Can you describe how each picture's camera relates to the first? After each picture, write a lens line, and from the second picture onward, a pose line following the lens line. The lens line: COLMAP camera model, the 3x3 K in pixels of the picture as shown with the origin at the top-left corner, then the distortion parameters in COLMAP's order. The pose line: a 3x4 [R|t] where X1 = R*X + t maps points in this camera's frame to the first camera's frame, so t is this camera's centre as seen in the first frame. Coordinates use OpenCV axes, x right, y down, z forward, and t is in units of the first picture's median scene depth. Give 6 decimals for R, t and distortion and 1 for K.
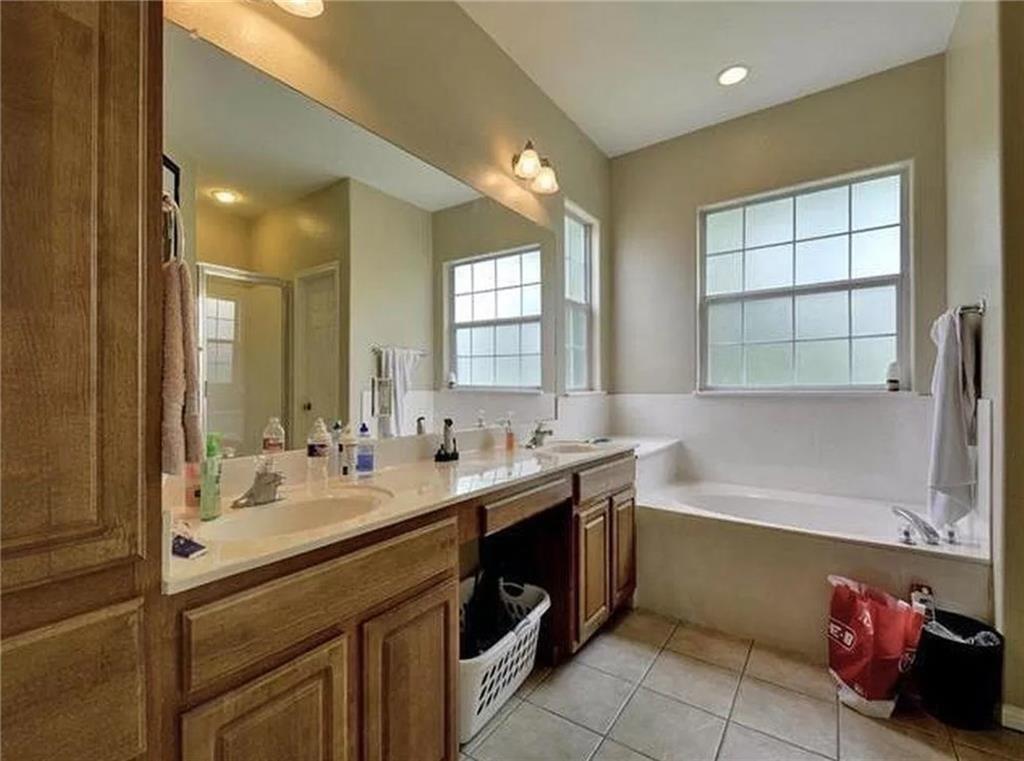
lens RADIAL K [[446.7, 0, 513.8], [0, 446.7, 383.1], [0, 0, 1]] dist [0.000499, -0.000846]
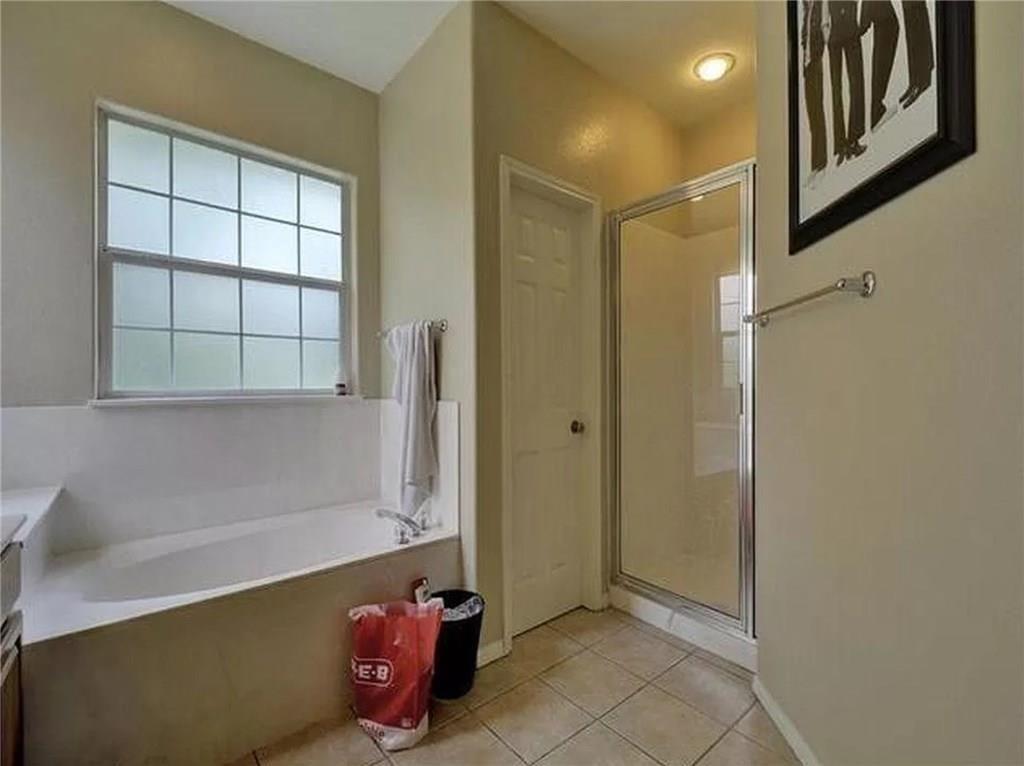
lens RADIAL K [[446.7, 0, 514.2], [0, 446.7, 384.7], [0, 0, 1]] dist [0.000499, -0.000846]
pose [[0.241446, 0.009224, 0.970370, -0.047064], [-0.001476, 0.999957, -0.009137, 0.002999], [-0.970413, 0.000774, 0.241450, 0.412578]]
